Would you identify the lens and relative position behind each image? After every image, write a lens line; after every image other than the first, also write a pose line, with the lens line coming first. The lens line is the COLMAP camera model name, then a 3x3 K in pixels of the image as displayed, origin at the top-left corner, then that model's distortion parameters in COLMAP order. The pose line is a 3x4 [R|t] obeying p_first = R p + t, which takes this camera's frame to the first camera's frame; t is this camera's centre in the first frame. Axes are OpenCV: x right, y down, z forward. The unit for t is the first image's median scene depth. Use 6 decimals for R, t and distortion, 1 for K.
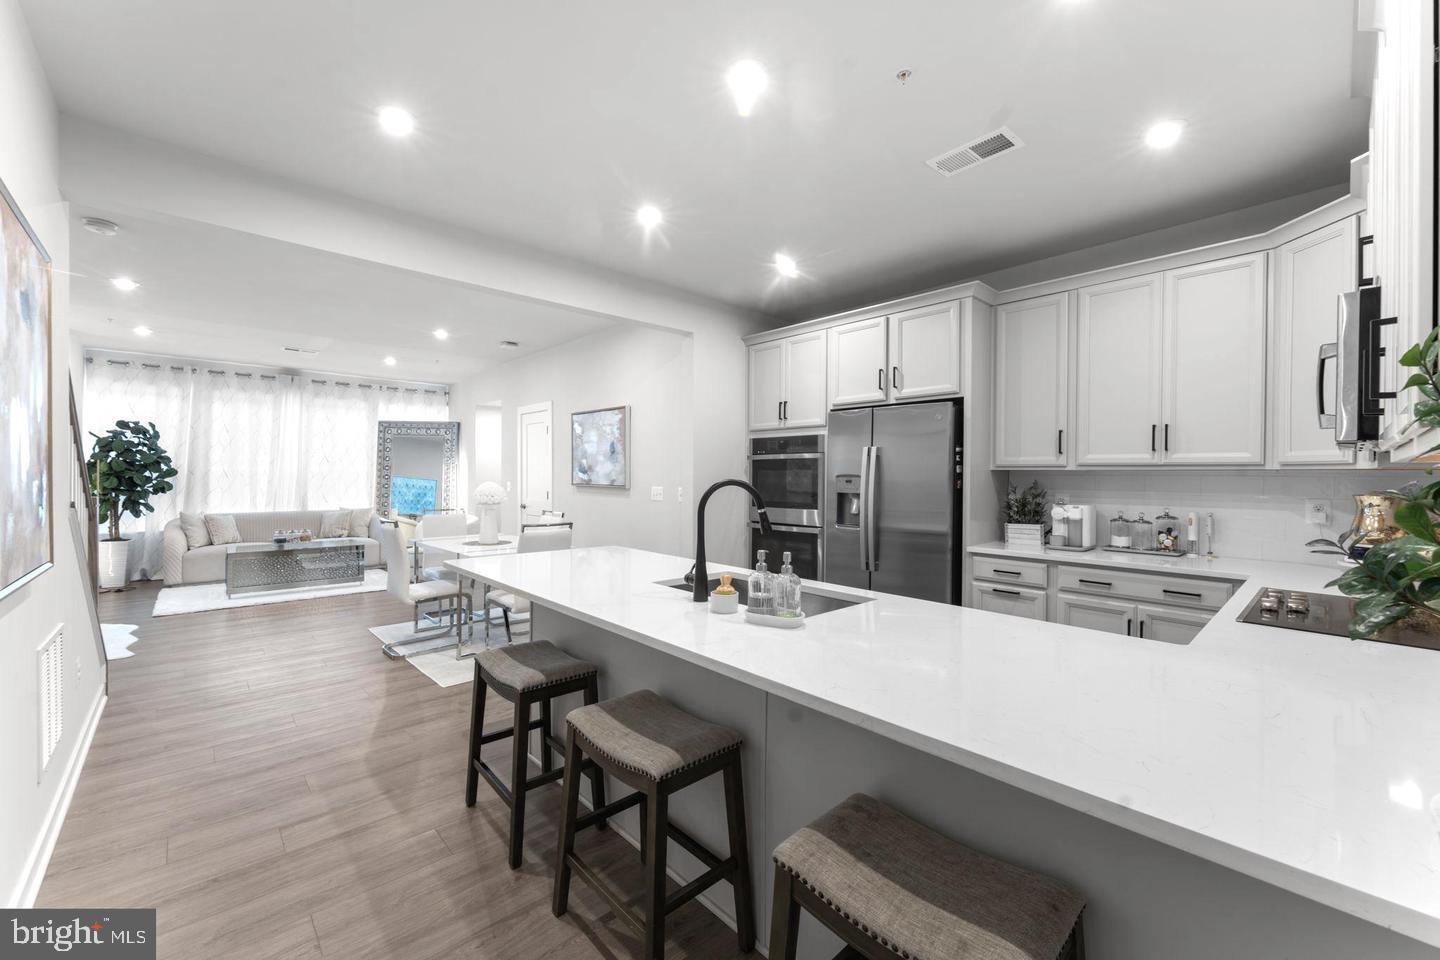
lens RADIAL K [[580.8, 0, 721.5], [0, 580.8, 474.9], [0, 0, 1]] dist [0.001273, 0.000104]
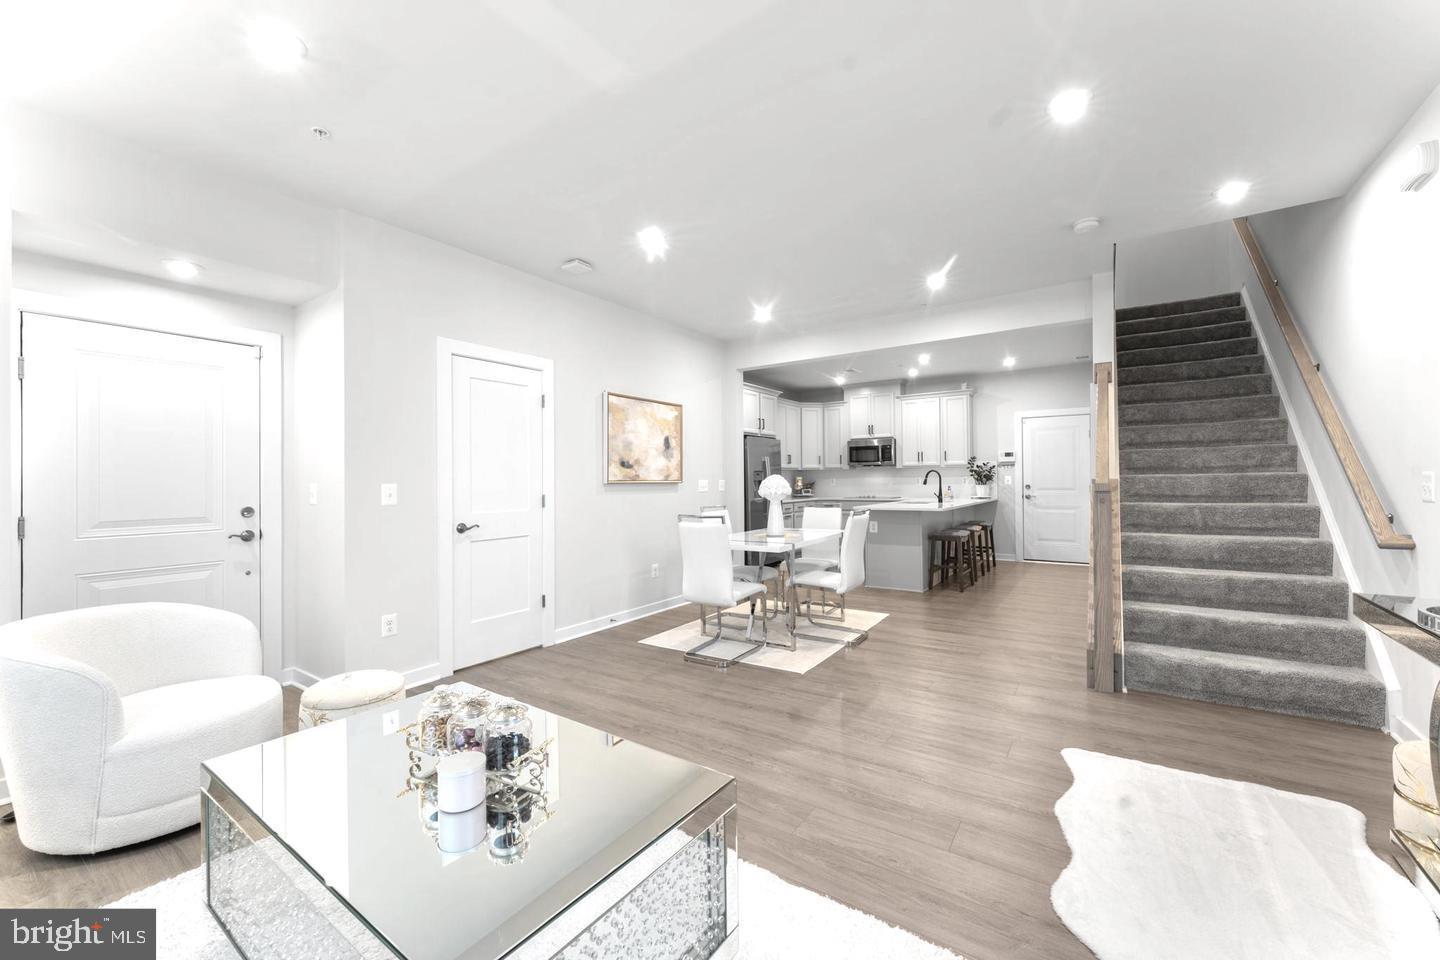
lens RADIAL K [[556.2, 0, 720.0], [0, 556.2, 480.0], [0, 0, 1]] dist [-0.000623, -0.000056]
pose [[-0.220097, -0.004417, 0.975468, -1.166202], [0.011057, 0.999914, 0.007023, 0.011625], [-0.975415, 0.012331, -0.220029, 1.153713]]
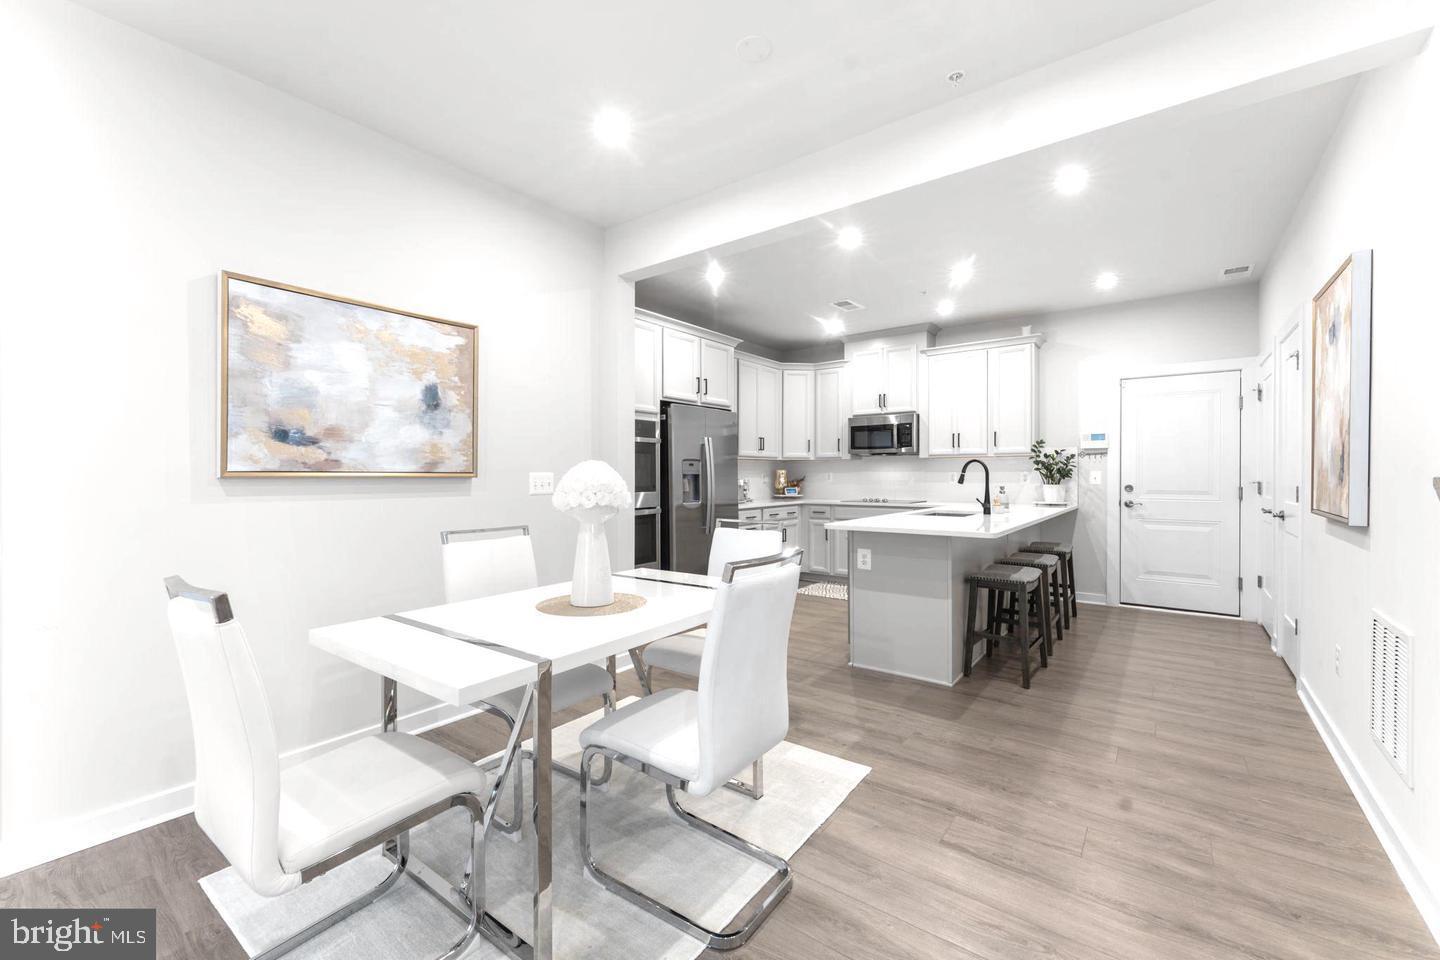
lens RADIAL K [[580.8, 0, 721.5], [0, 580.8, 474.9], [0, 0, 1]] dist [0.001273, 0.000104]
pose [[-0.170691, -0.007737, 0.985294, -0.741448], [0.002505, 0.999963, 0.008286, 0.017021], [-0.985321, 0.003883, -0.170665, 0.865095]]
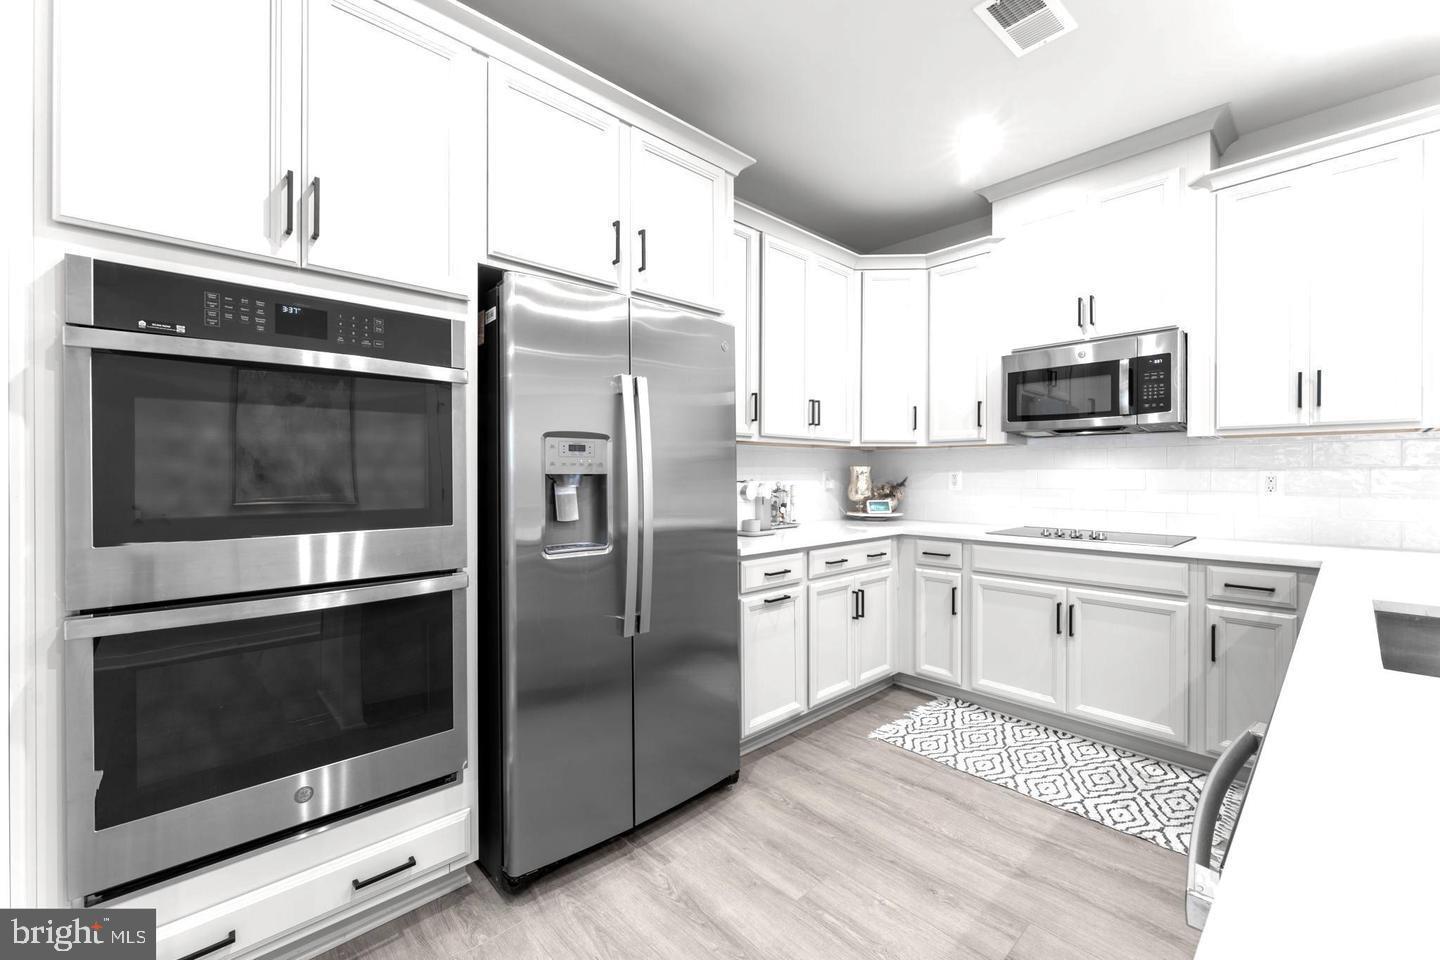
lens RADIAL K [[580.8, 0, 721.5], [0, 580.8, 474.9], [0, 0, 1]] dist [0.001273, 0.000104]
pose [[-0.003247, -0.009796, 0.999947, -0.163293], [0.000851, 0.999952, 0.009799, 0.020713], [-0.999994, 0.000882, -0.003239, 0.675033]]
